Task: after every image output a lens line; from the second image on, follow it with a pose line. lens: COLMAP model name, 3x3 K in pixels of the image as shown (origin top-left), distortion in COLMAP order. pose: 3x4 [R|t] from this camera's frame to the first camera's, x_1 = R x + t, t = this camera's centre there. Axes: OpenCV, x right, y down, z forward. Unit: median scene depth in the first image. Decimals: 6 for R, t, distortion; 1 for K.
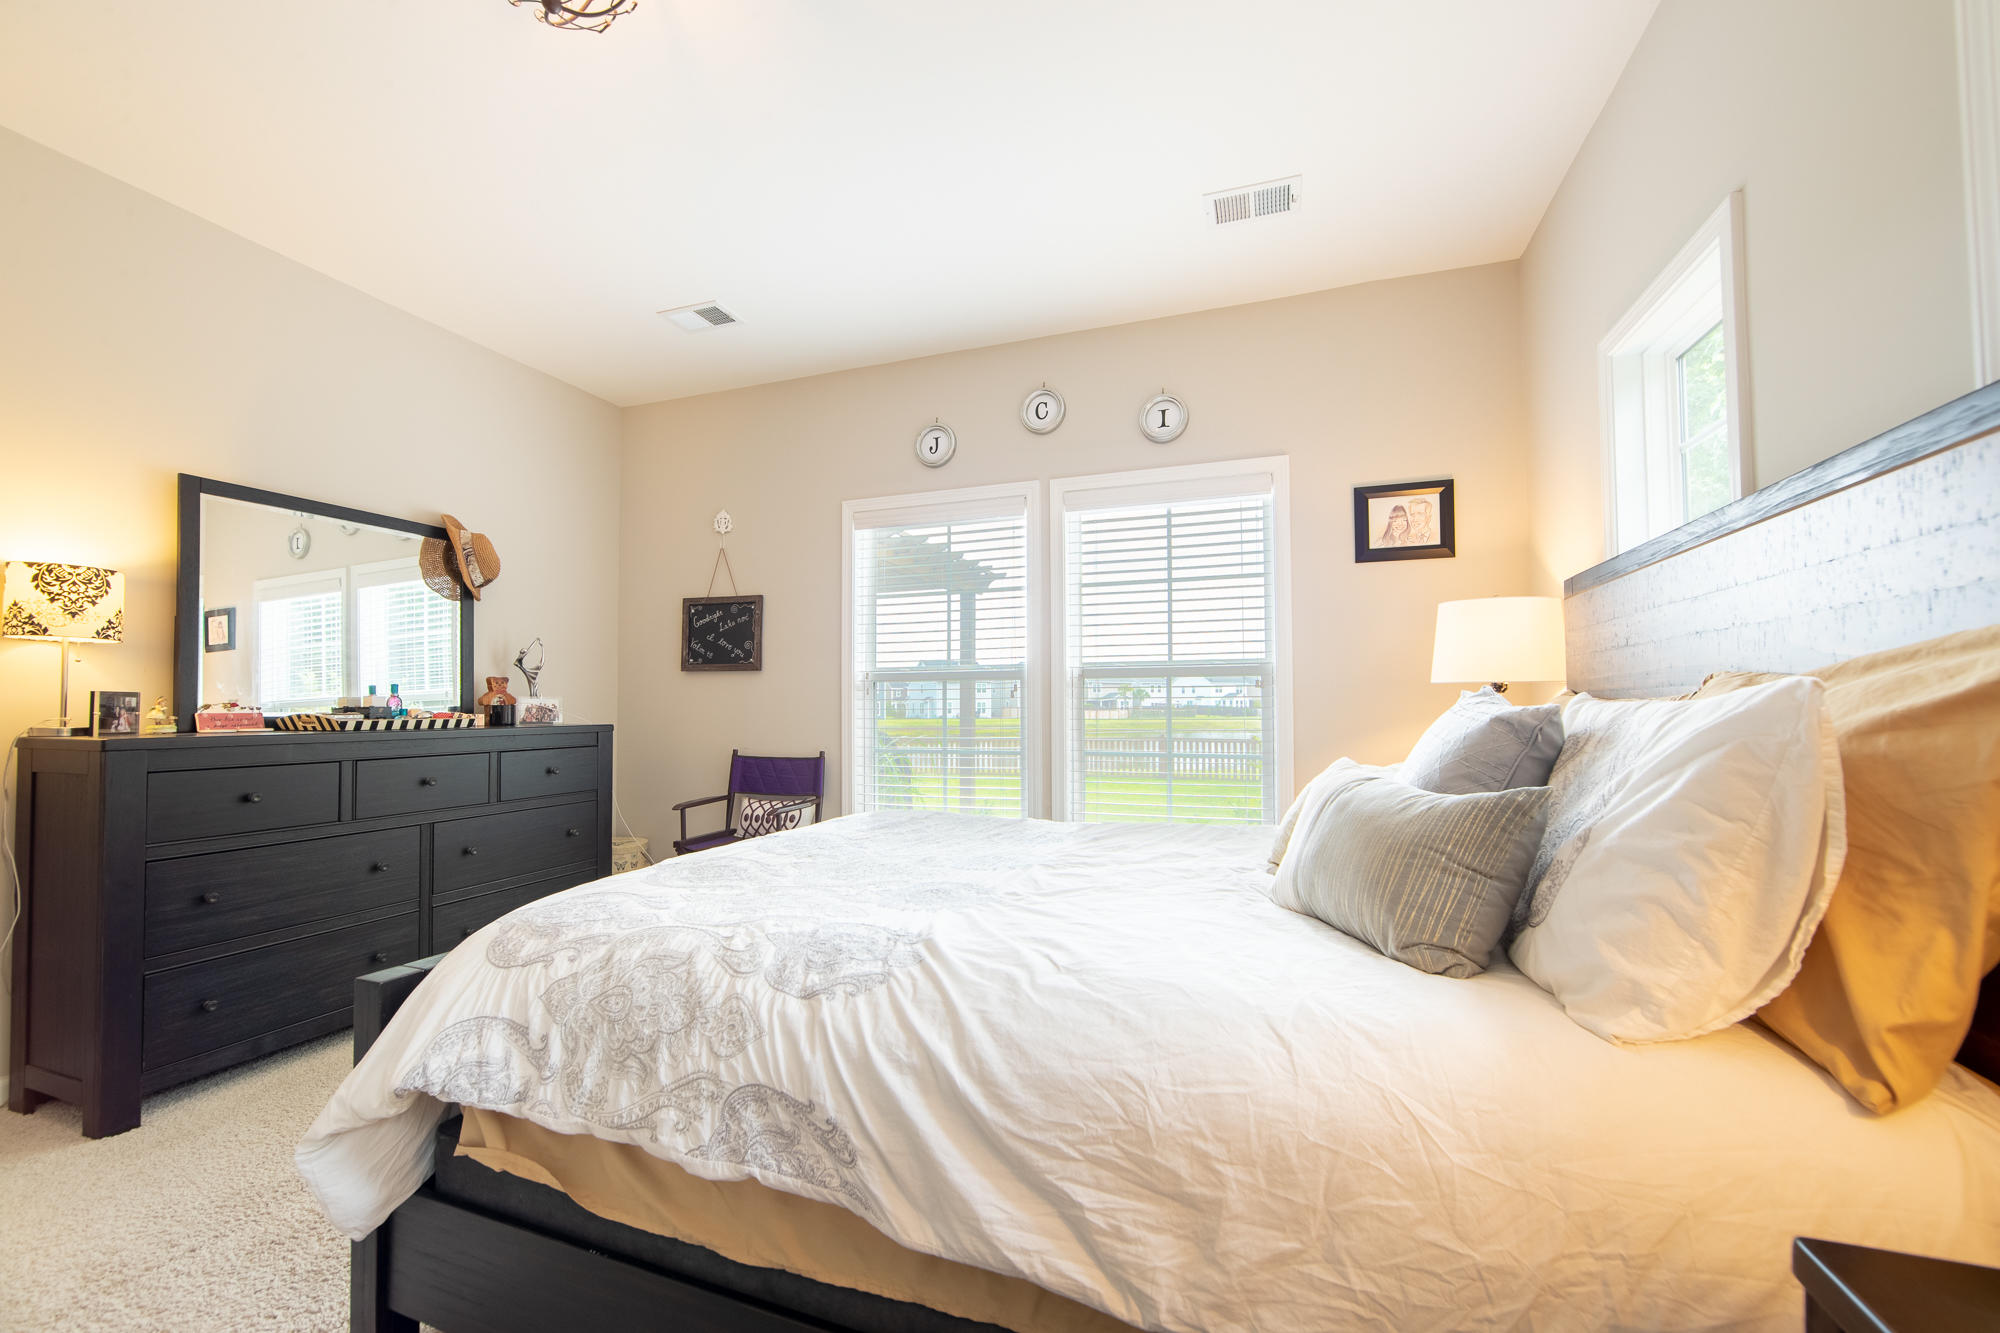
lens RADIAL K [[784.7, 0, 987.8], [0, 784.7, 683.2], [0, 0, 1]] dist [-0.017853, 0.003269]
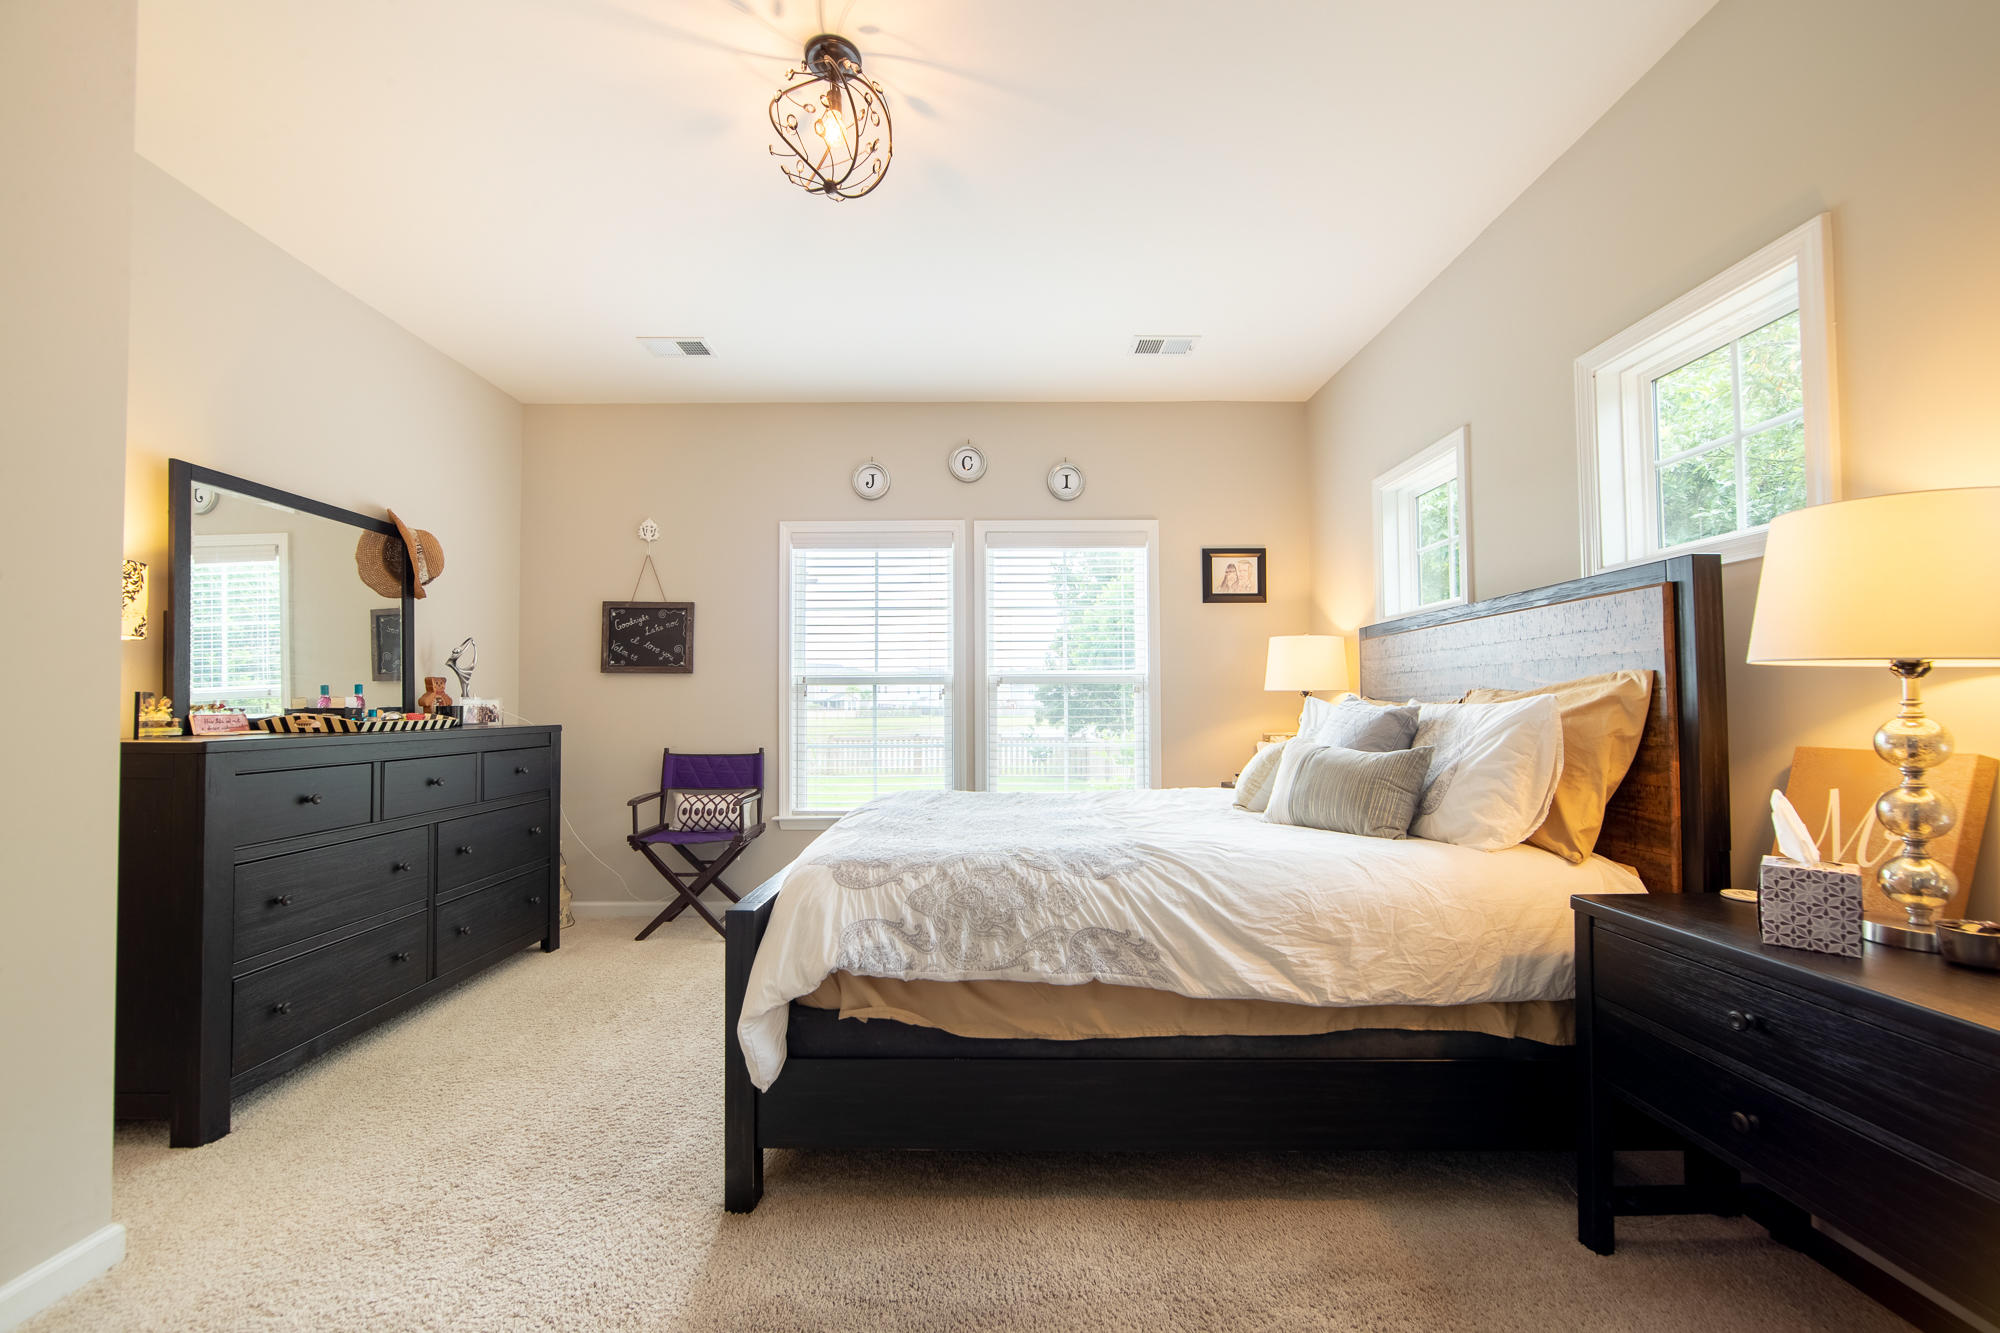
lens RADIAL K [[784.7, 0, 987.8], [0, 784.7, 683.2], [0, 0, 1]] dist [-0.017853, 0.003269]
pose [[0.940962, 0.009227, 0.338387, -0.668267], [-0.008949, 0.999957, -0.002381, -0.009731], [-0.338394, -0.000788, 0.941004, -0.330411]]
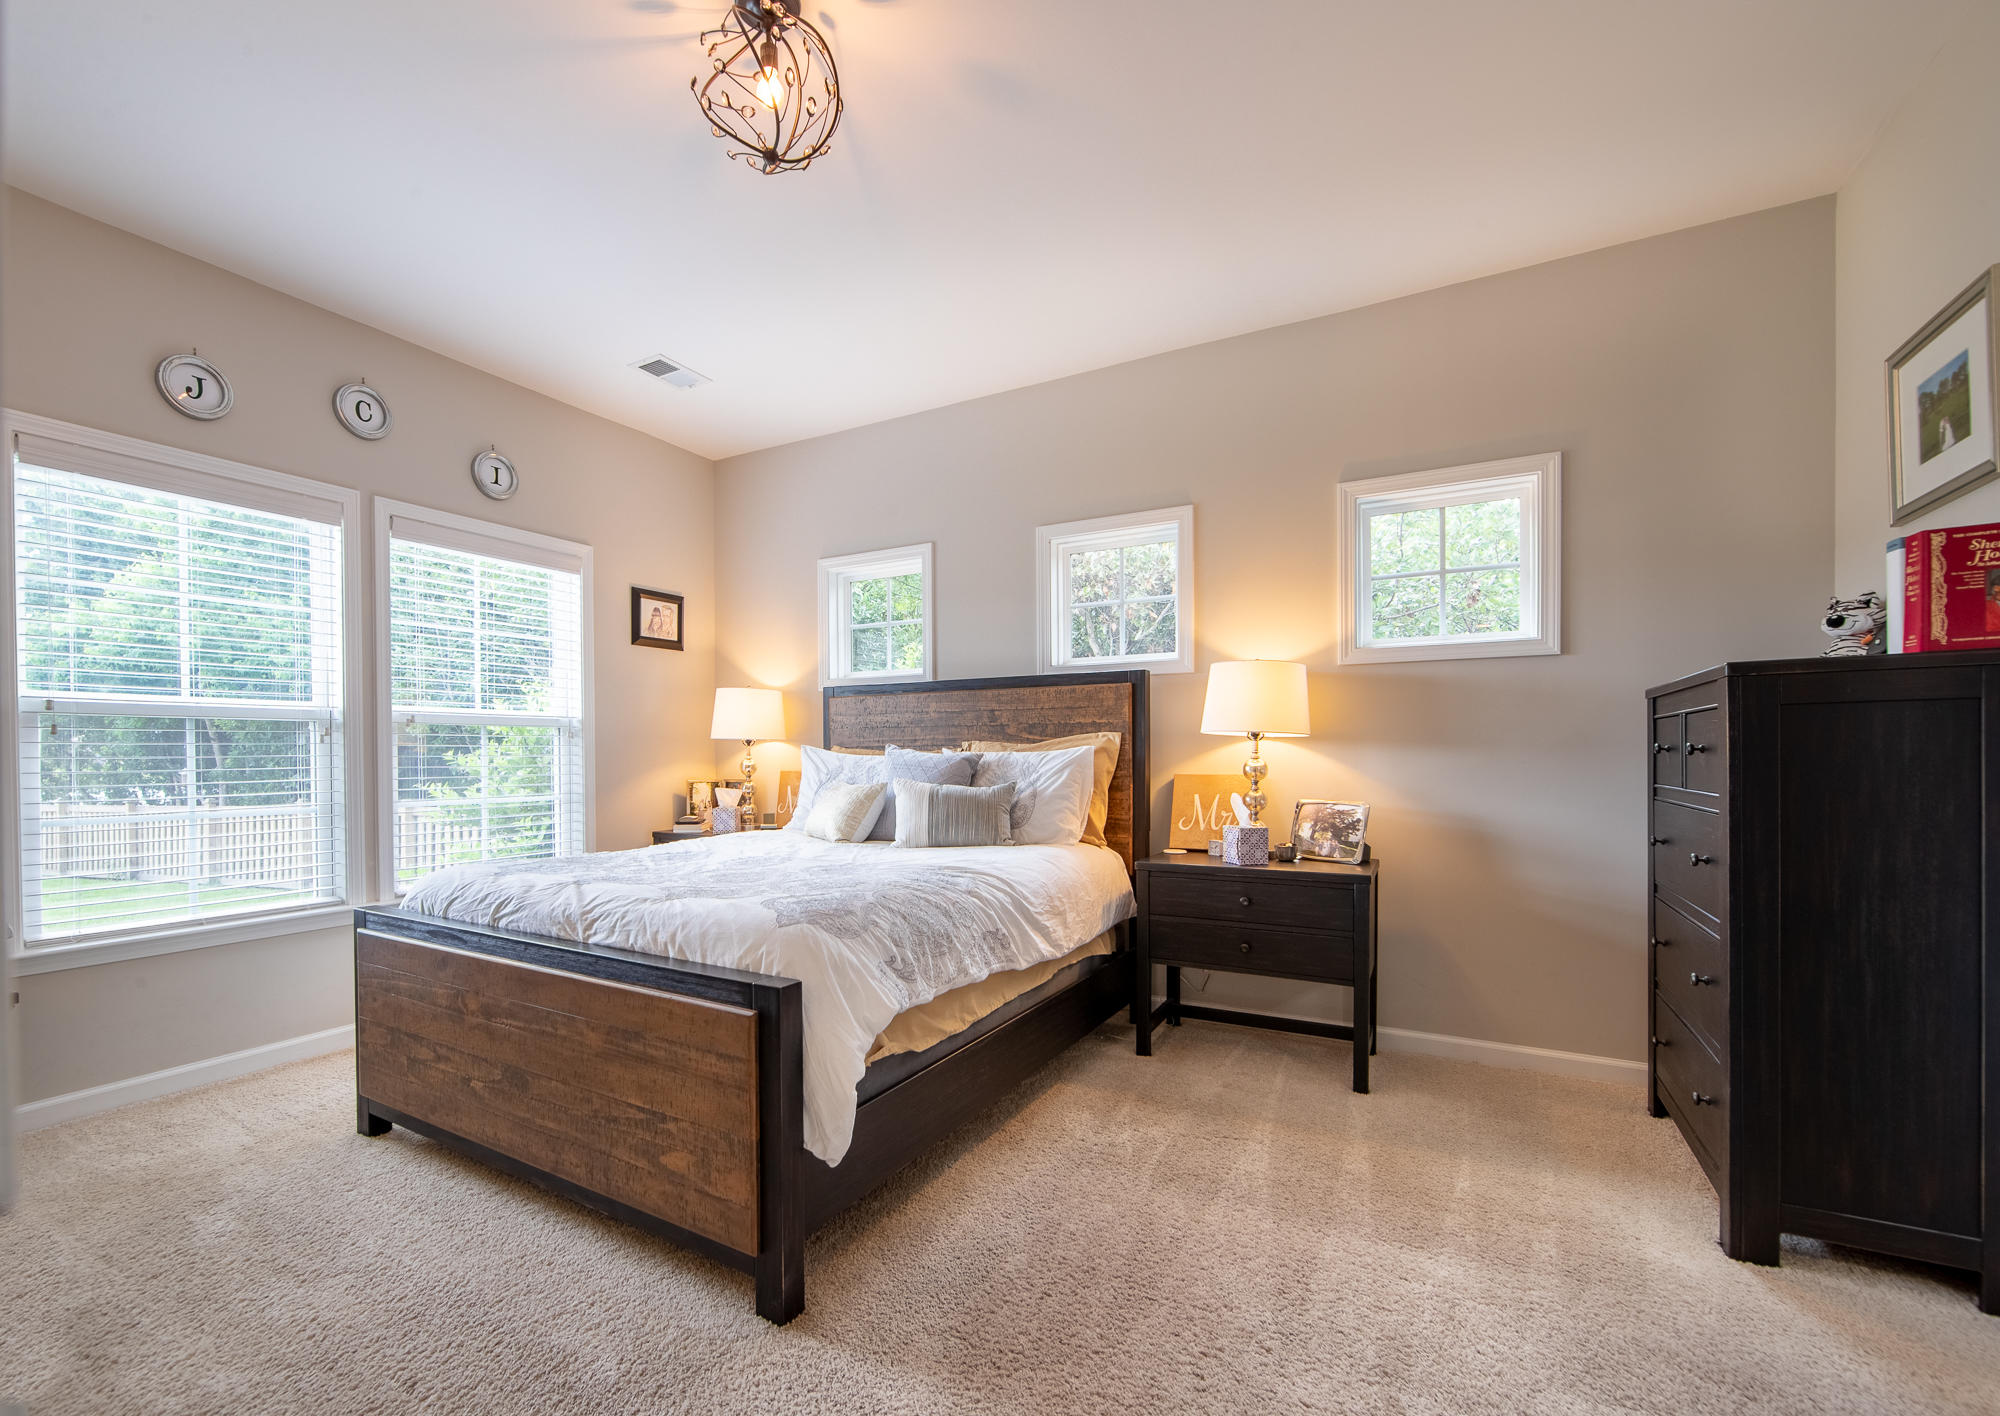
lens RADIAL K [[865.5, 0, 934.9], [0, 865.5, 758.7], [0, 0, 1]] dist [-0.026851, -0.000020]
pose [[0.189359, -0.002229, 0.981905, -1.590197], [-0.027386, 0.999596, 0.007551, 0.021034], [-0.981526, -0.028320, 0.189221, 0.426570]]
